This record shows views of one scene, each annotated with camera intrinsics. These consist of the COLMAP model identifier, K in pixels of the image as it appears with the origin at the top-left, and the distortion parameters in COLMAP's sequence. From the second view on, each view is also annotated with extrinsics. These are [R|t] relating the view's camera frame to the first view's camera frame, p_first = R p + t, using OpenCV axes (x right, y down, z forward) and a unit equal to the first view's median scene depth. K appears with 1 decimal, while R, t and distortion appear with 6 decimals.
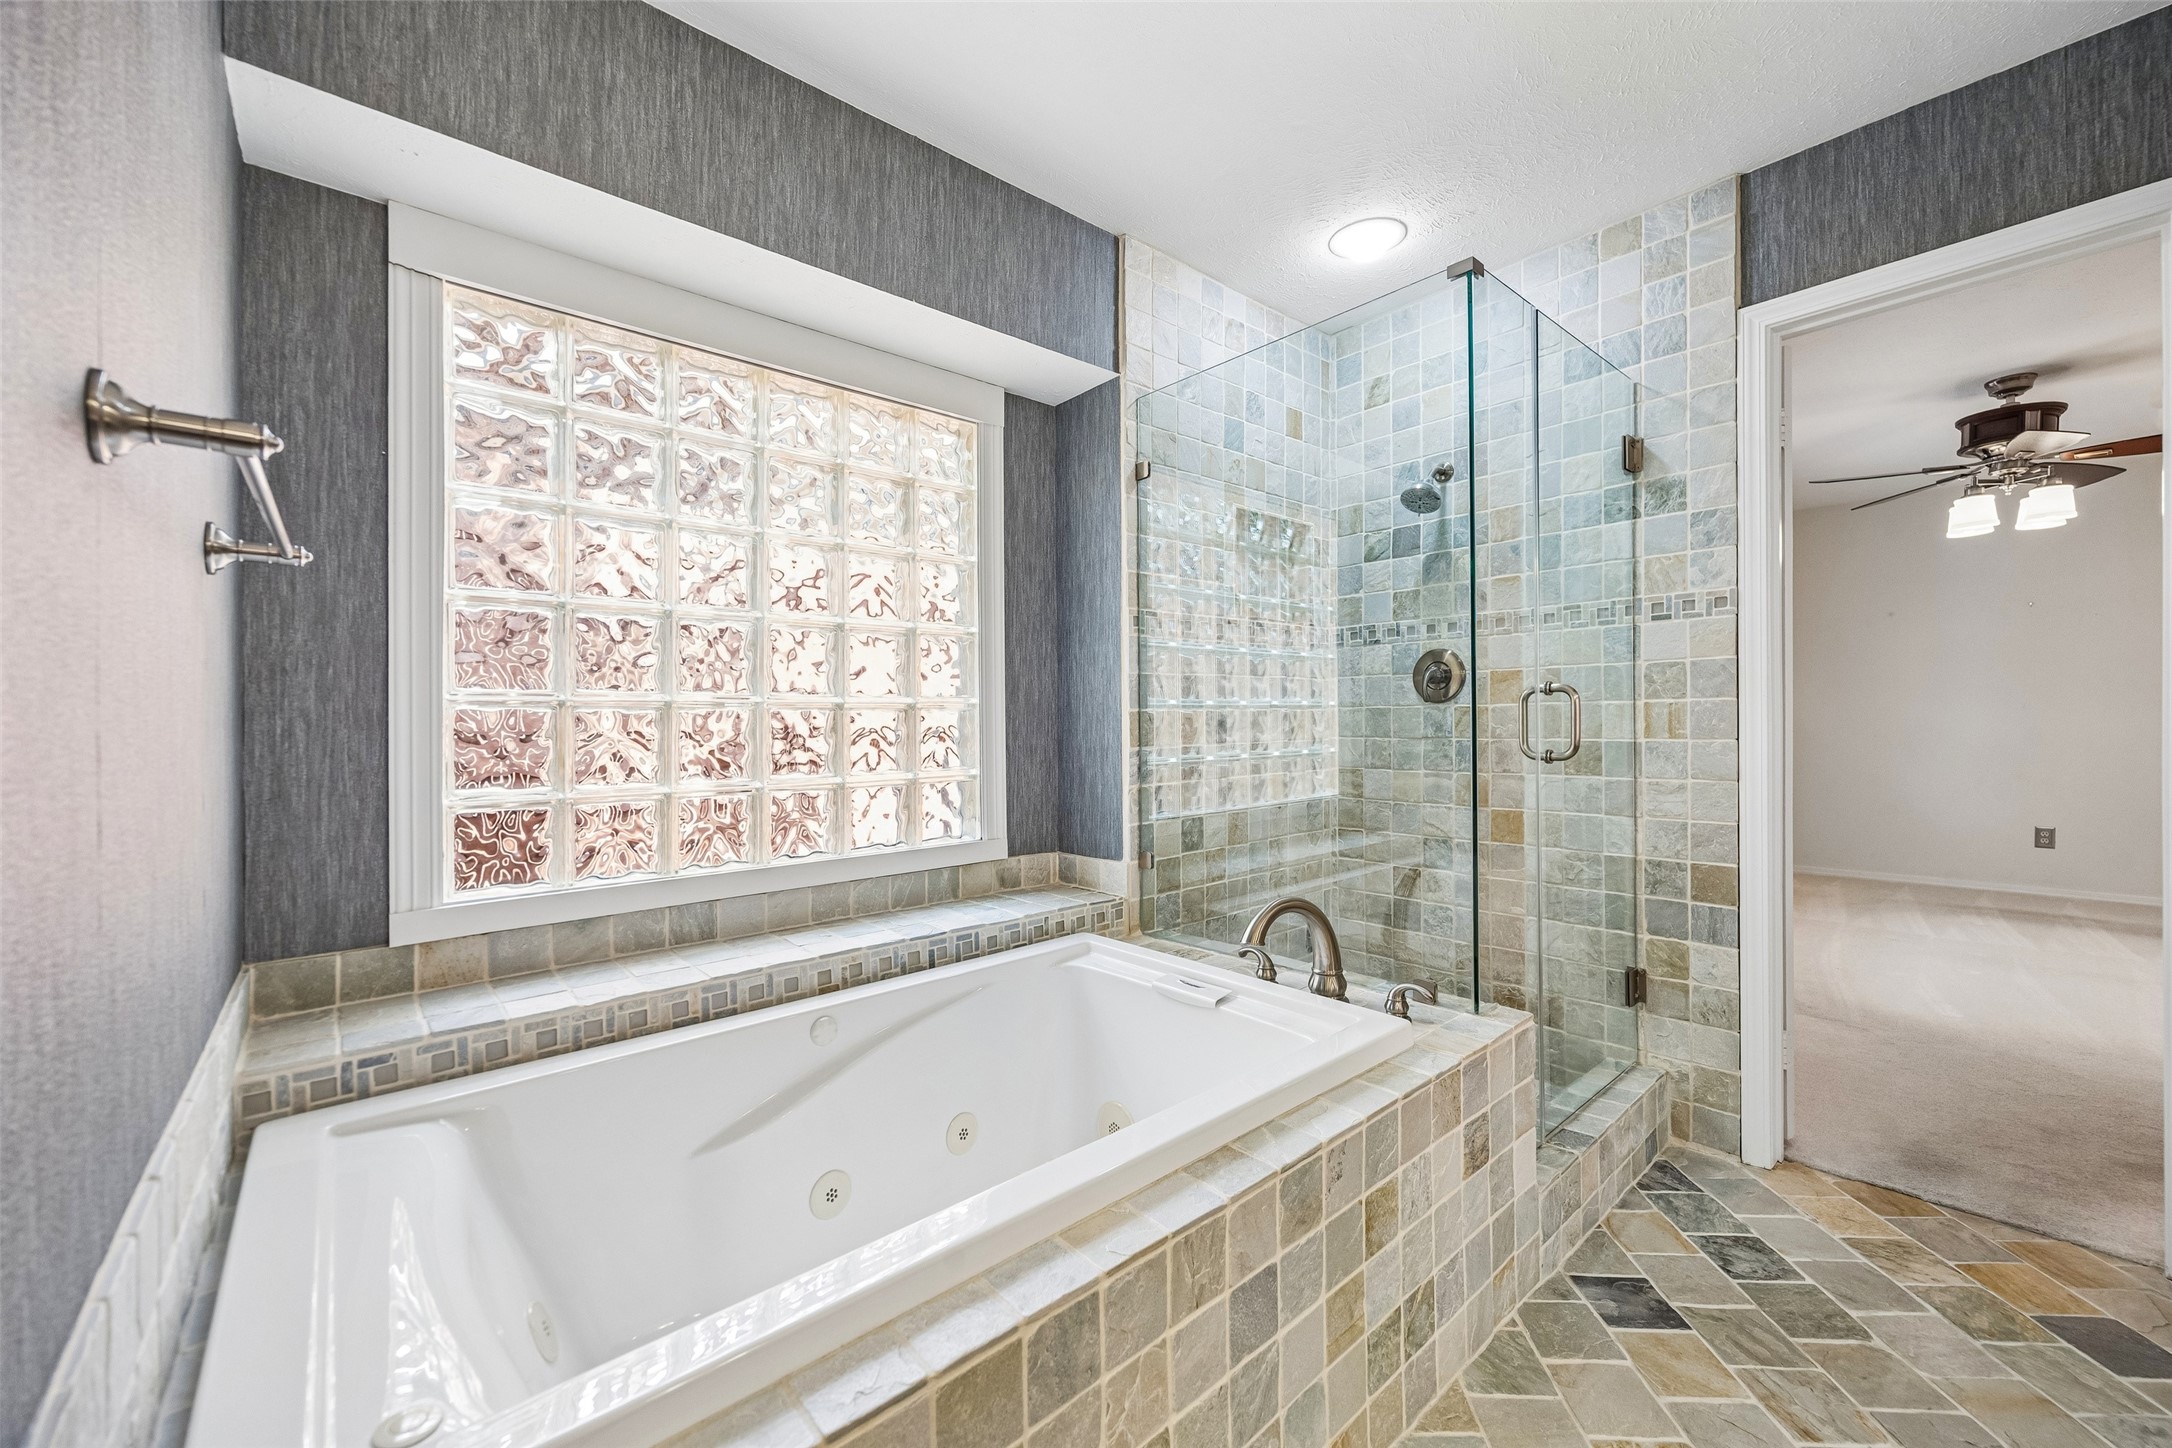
lens RADIAL K [[869.0, 0, 1097.7], [0, 869.0, 697.9], [0, 0, 1]] dist [0.007457, -0.003982]
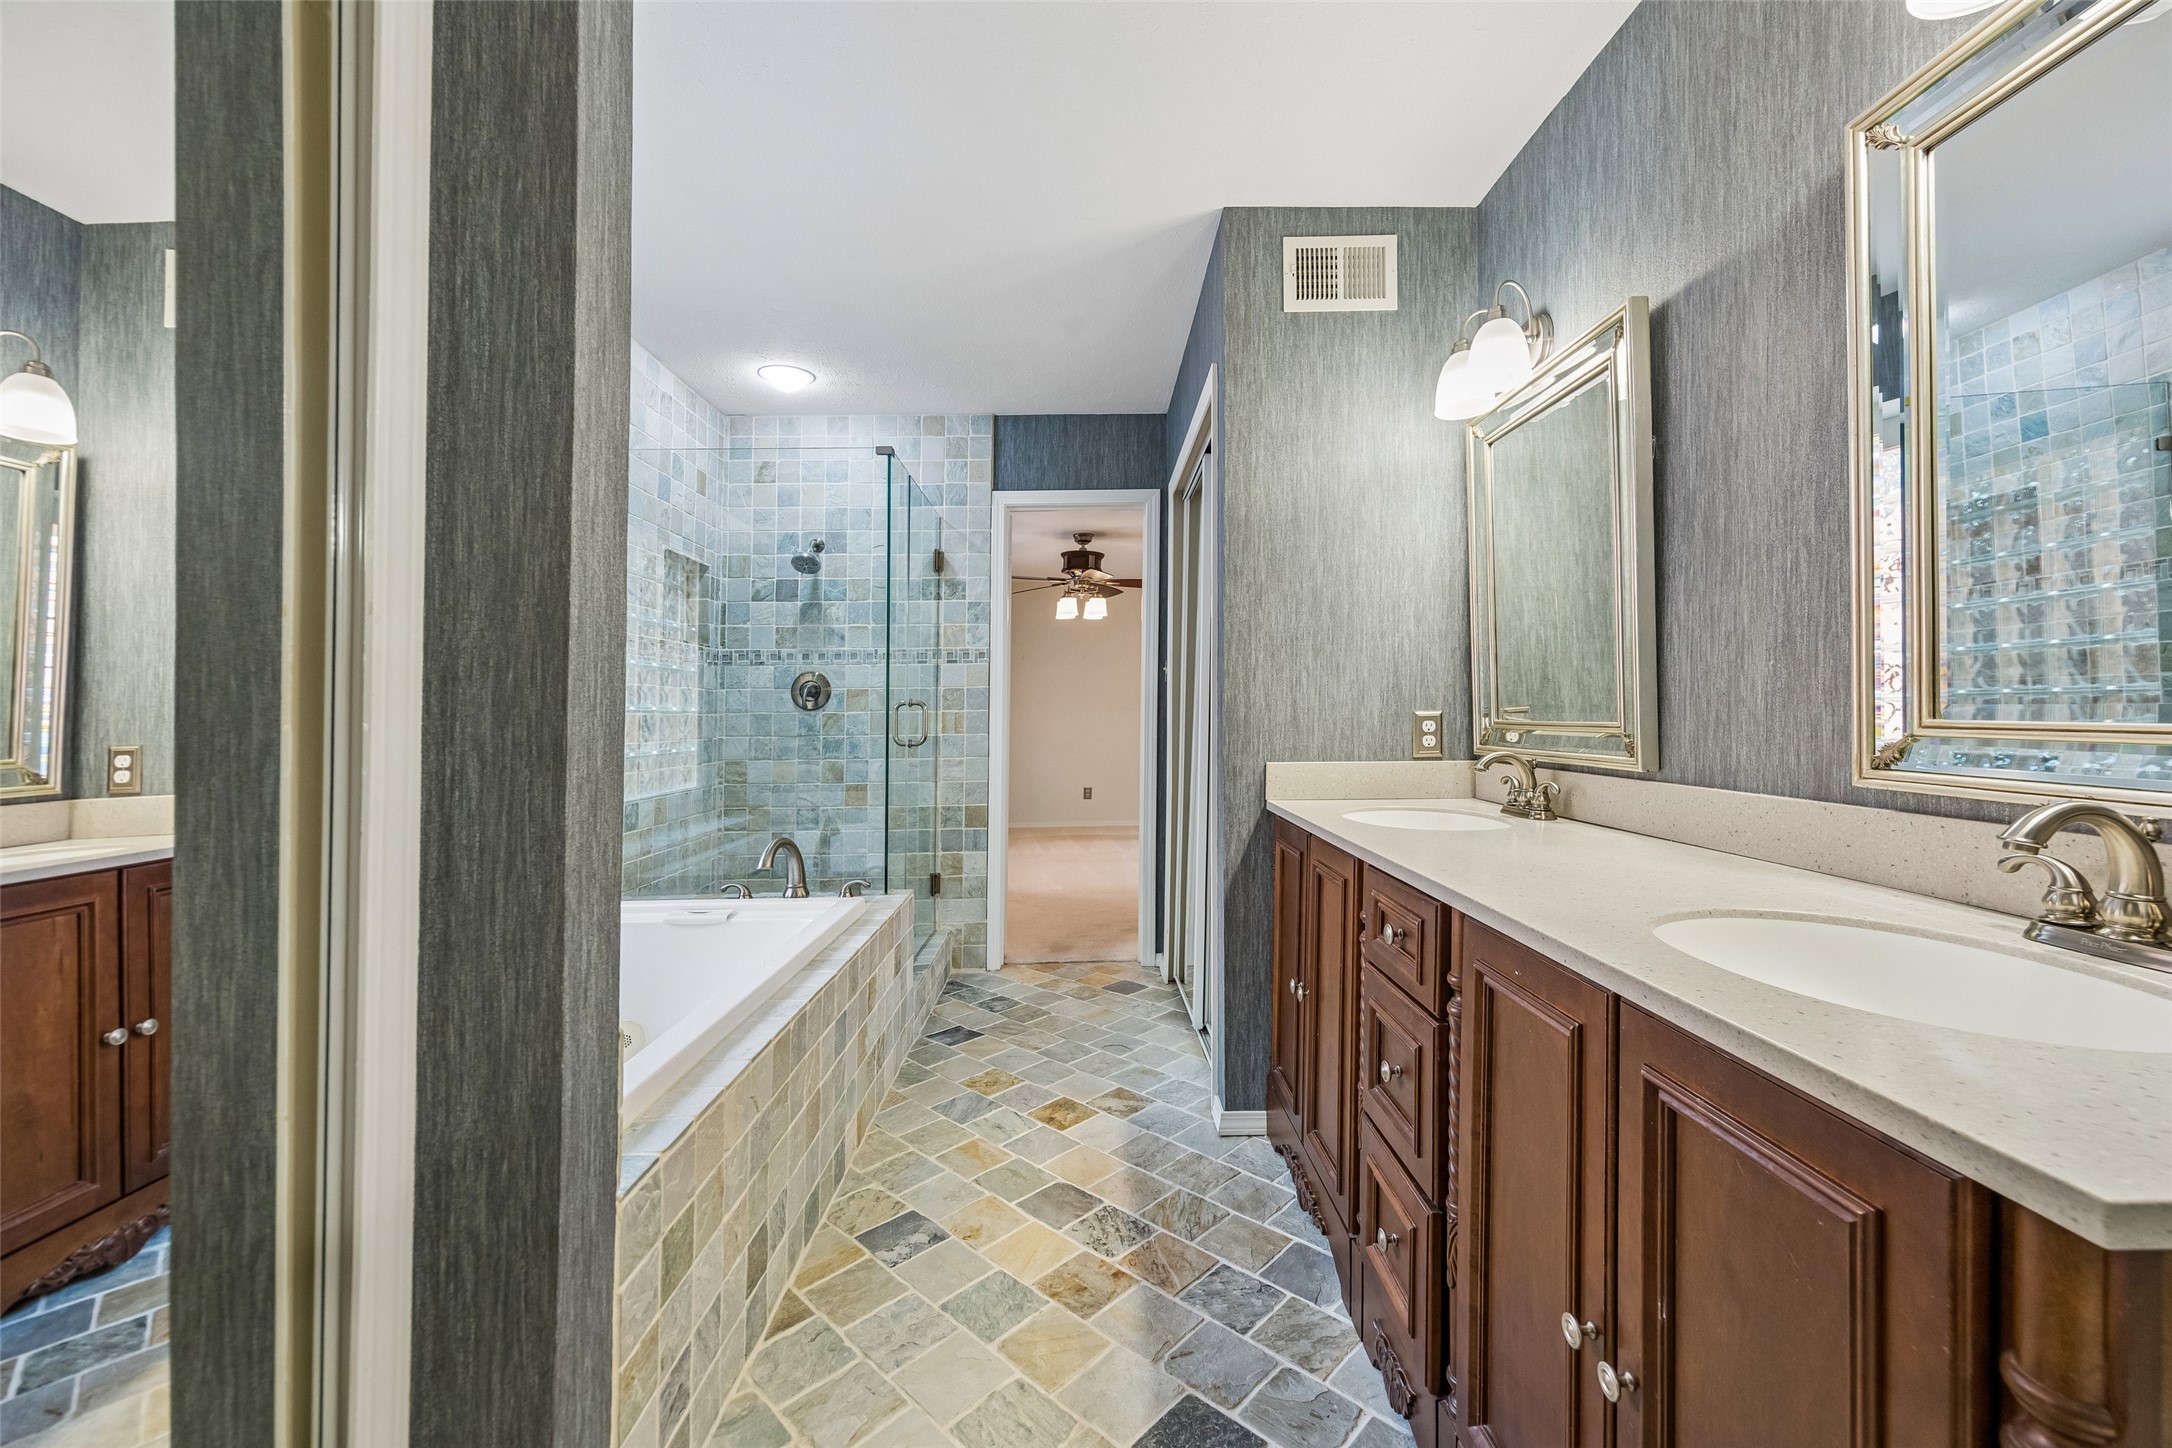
lens RADIAL K [[842.9, 0, 1099.0], [0, 842.9, 712.9], [0, 0, 1]] dist [-0.001829, 0.000059]
pose [[0.657464, 0.012734, 0.753378, -0.383451], [-0.018009, 0.999837, -0.001184, 0.003181], [-0.753271, -0.012789, 0.657586, -0.277566]]
